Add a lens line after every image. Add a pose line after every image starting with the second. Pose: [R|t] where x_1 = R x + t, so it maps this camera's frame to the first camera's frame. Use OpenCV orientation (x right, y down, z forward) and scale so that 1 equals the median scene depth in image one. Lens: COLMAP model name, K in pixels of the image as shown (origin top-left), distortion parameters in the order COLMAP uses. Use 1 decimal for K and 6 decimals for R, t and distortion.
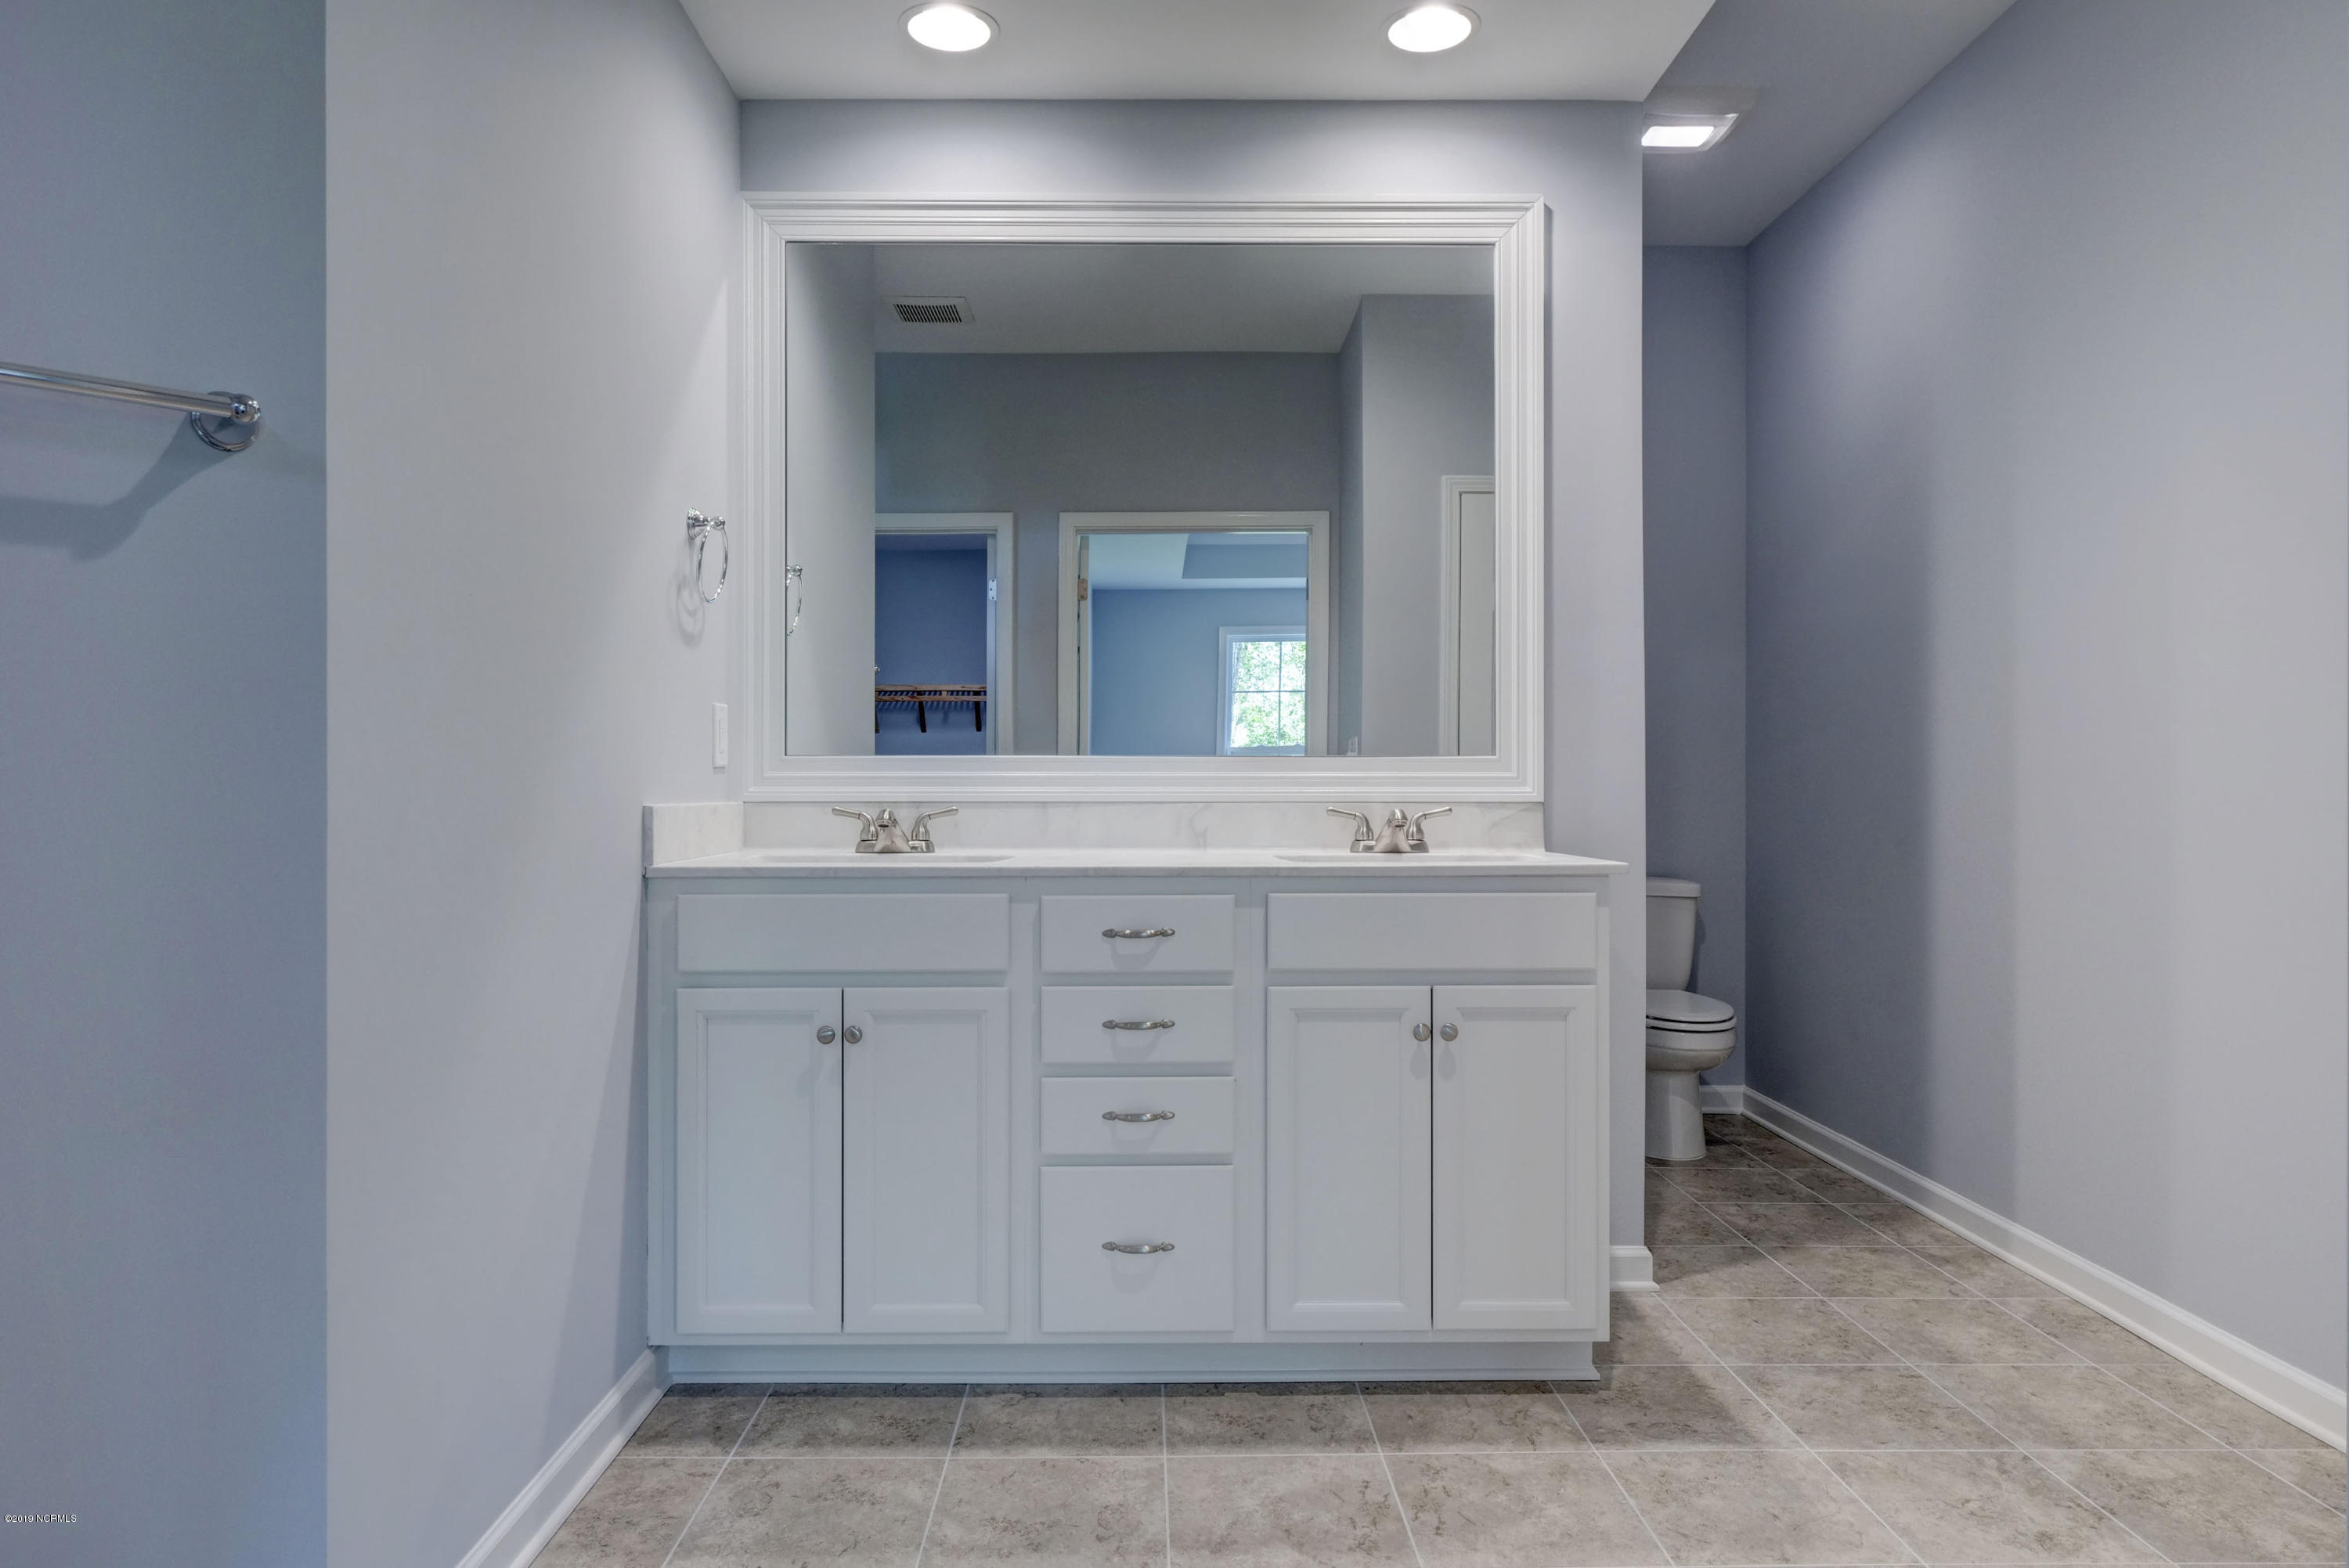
lens RADIAL K [[1502.7, 0, 1172.2], [0, 1502.7, 781.9], [0, 0, 1]] dist [0.002517, -0.001811]
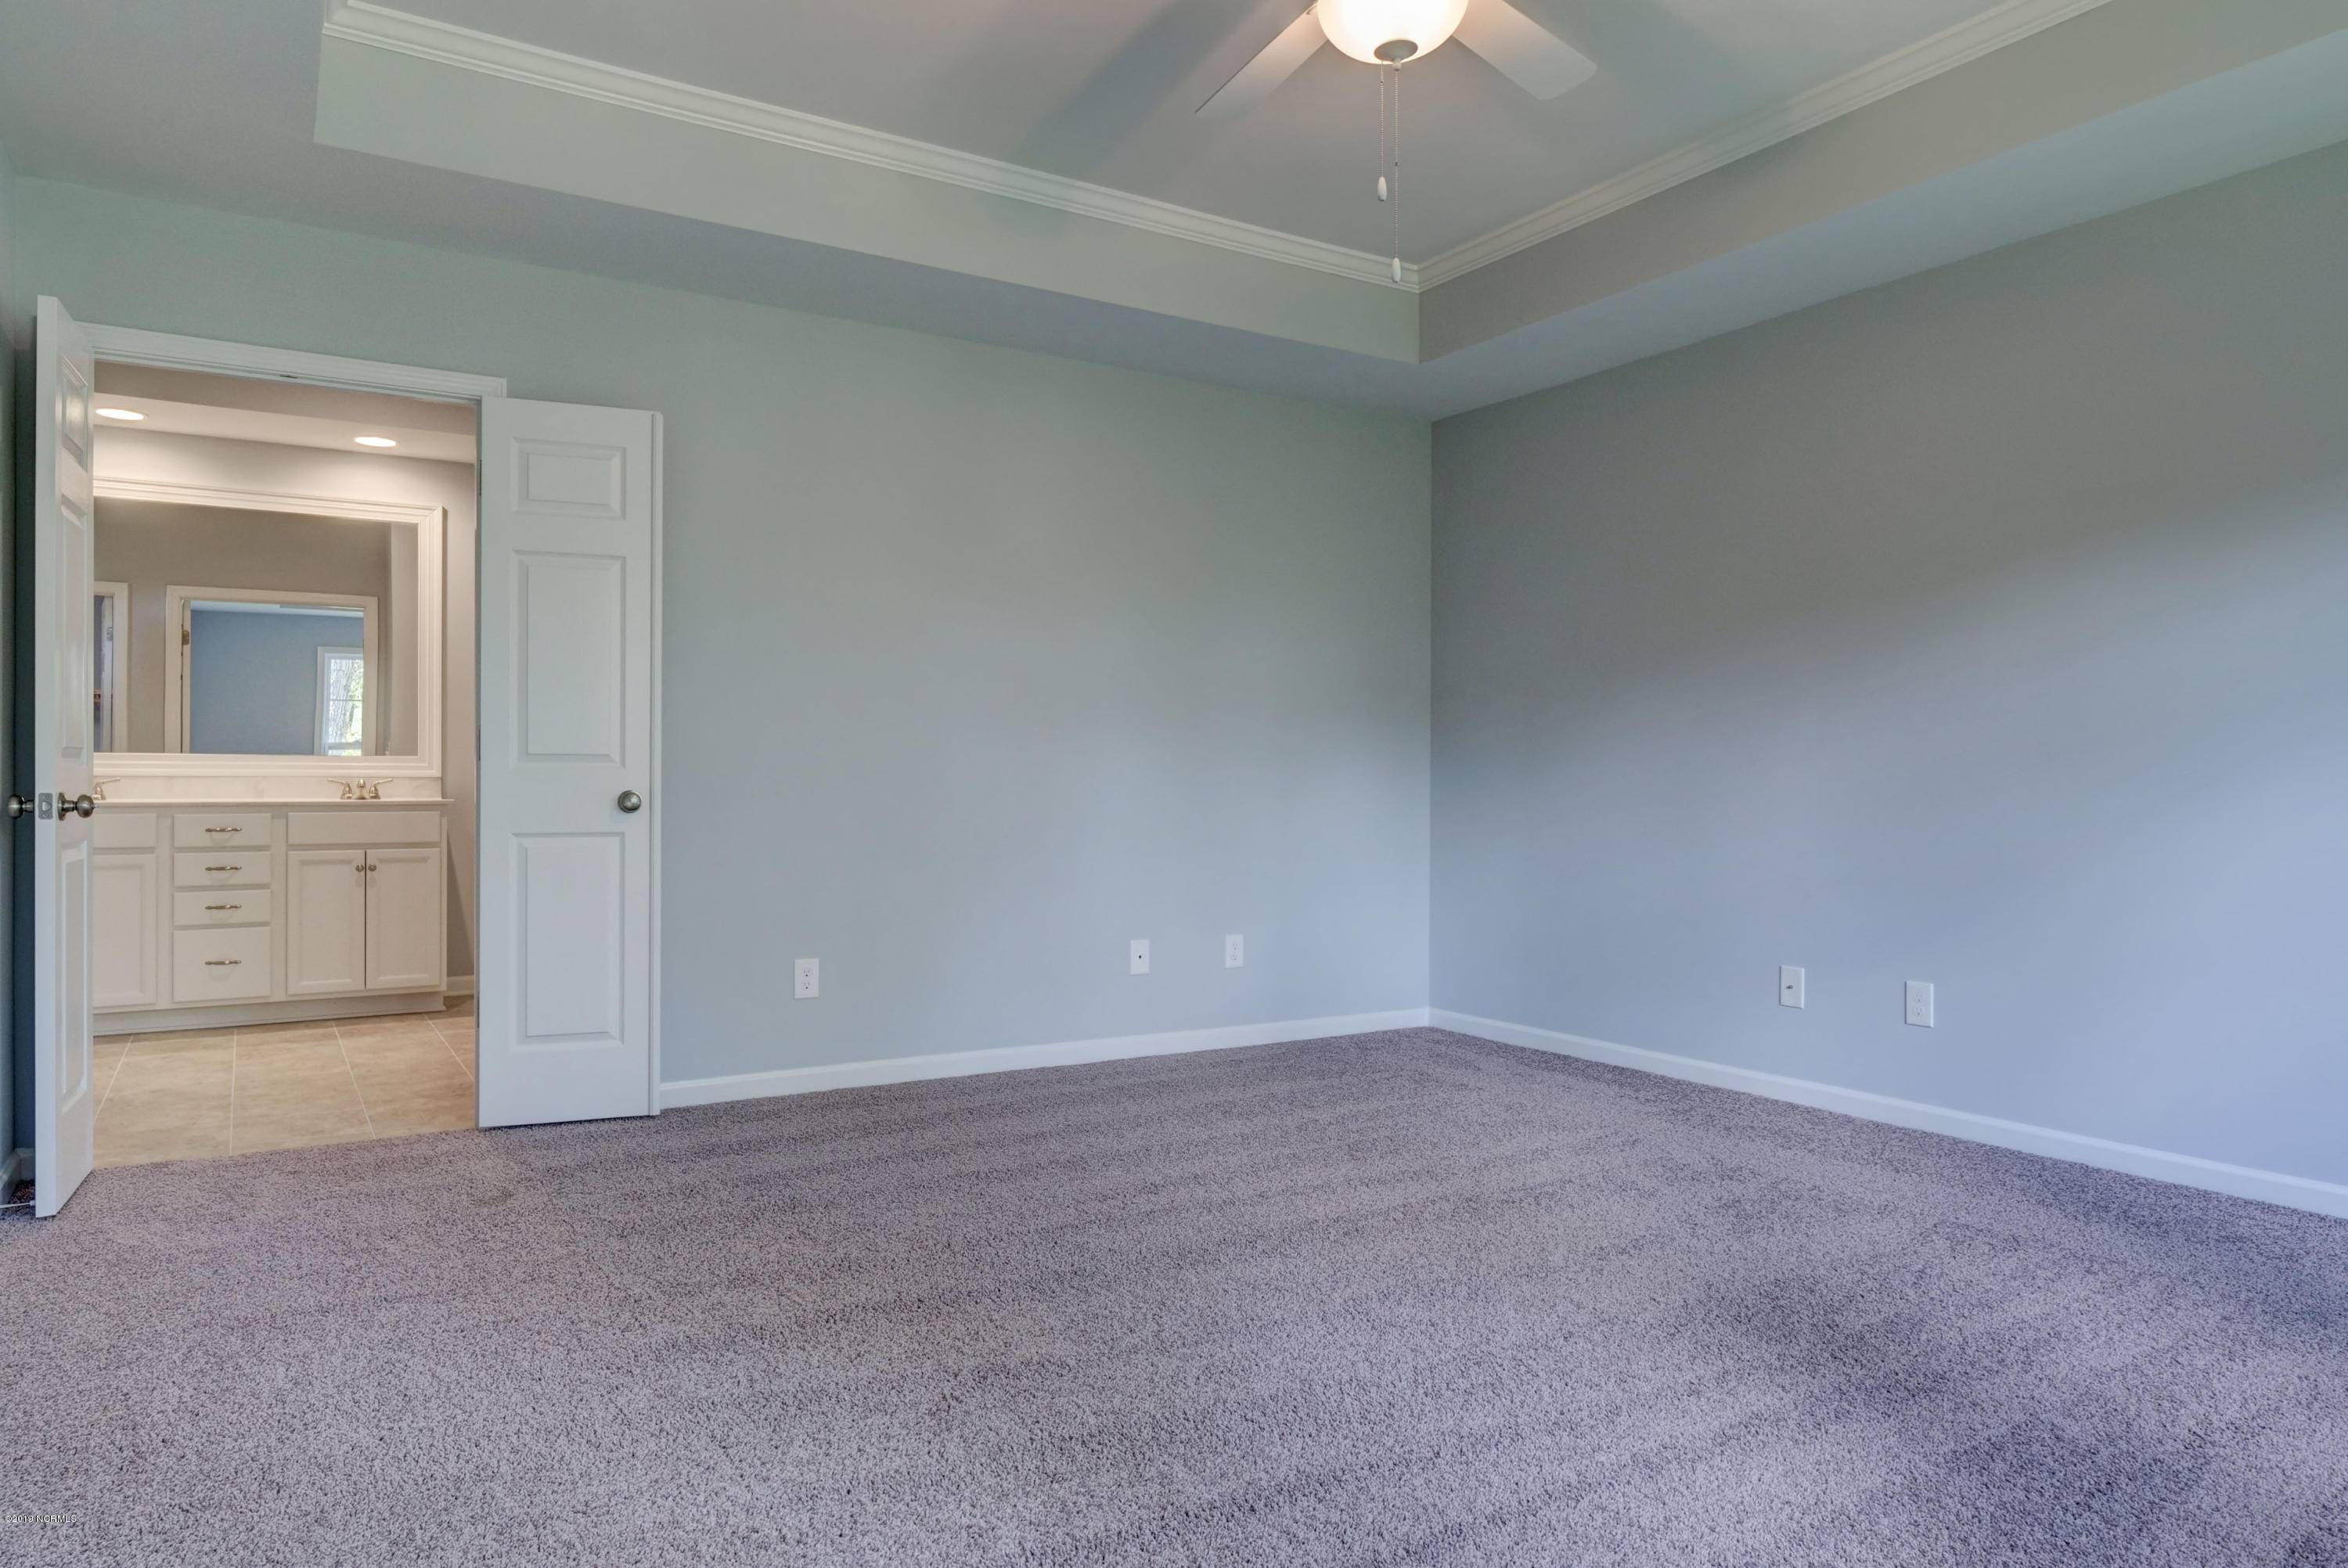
lens RADIAL K [[1502.0, 0, 1183.9], [0, 1502.0, 777.1], [0, 0, 1]] dist [0.002517, -0.001811]
pose [[0.860327, 0.002277, 0.509738, 0.071391], [0.000327, 0.999987, -0.005018, 0.030190], [-0.509743, 0.004484, 0.860315, -1.791358]]
